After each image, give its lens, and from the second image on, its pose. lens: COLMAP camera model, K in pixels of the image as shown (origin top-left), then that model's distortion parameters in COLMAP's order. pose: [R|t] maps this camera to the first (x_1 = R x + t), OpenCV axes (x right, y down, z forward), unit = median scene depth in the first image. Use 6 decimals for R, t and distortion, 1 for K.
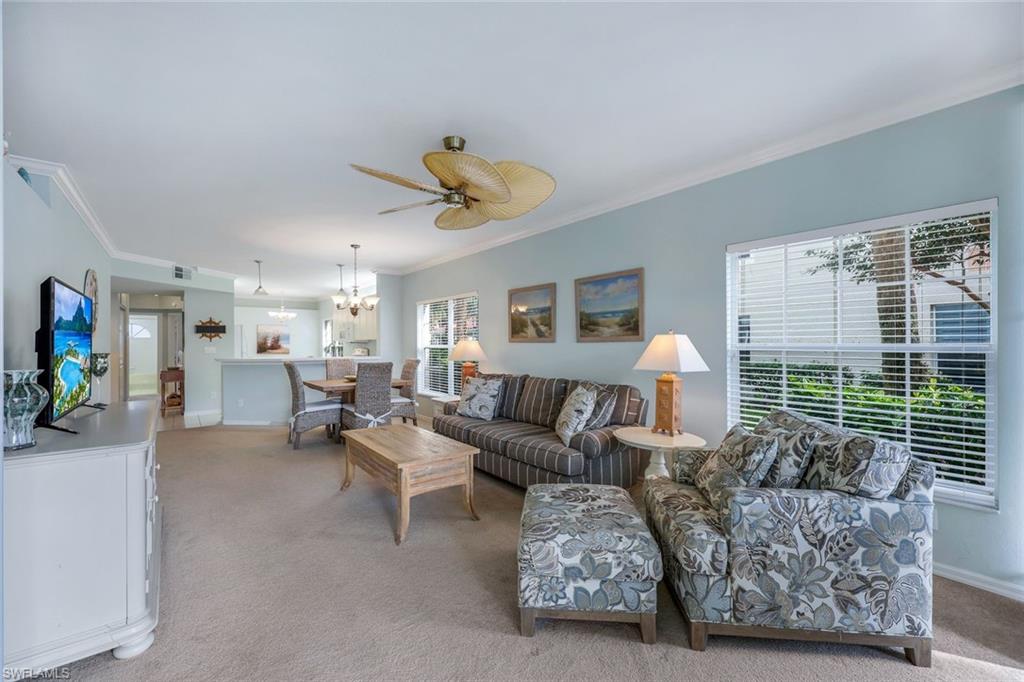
lens RADIAL K [[414.2, 0, 508.2], [0, 414.2, 340.3], [0, 0, 1]] dist [-0.001655, -0.000106]
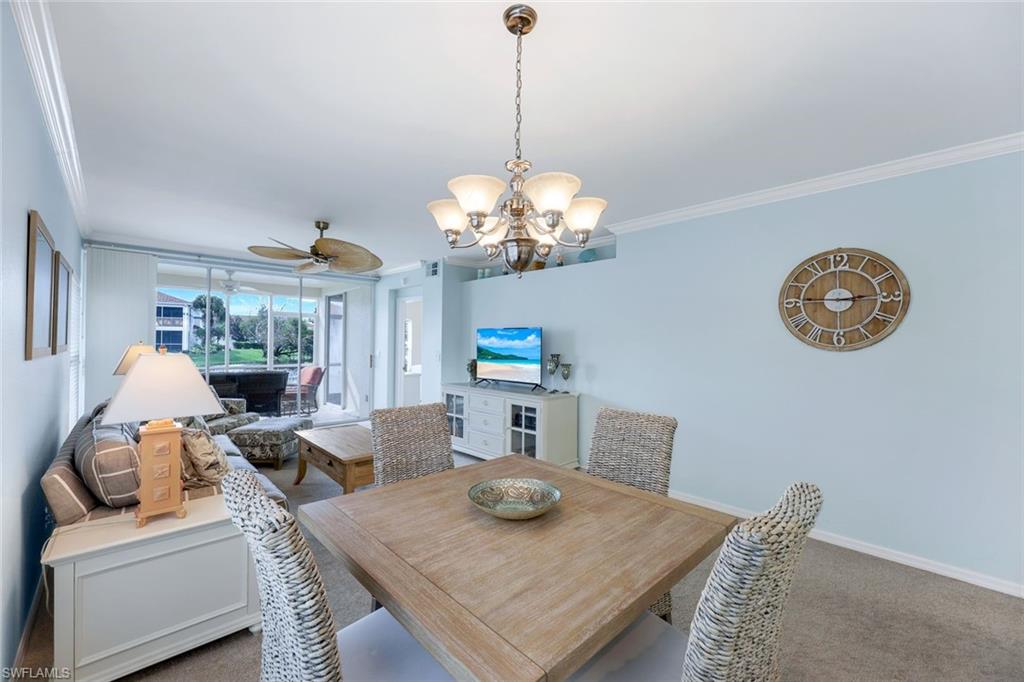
lens RADIAL K [[414.2, 0, 508.2], [0, 414.2, 340.3], [0, 0, 1]] dist [-0.001655, -0.000106]
pose [[-0.995955, -0.008050, -0.089497, -0.408548], [-0.006710, 0.999861, -0.015262, -0.011056], [0.089607, -0.014600, -0.995870, 1.541683]]
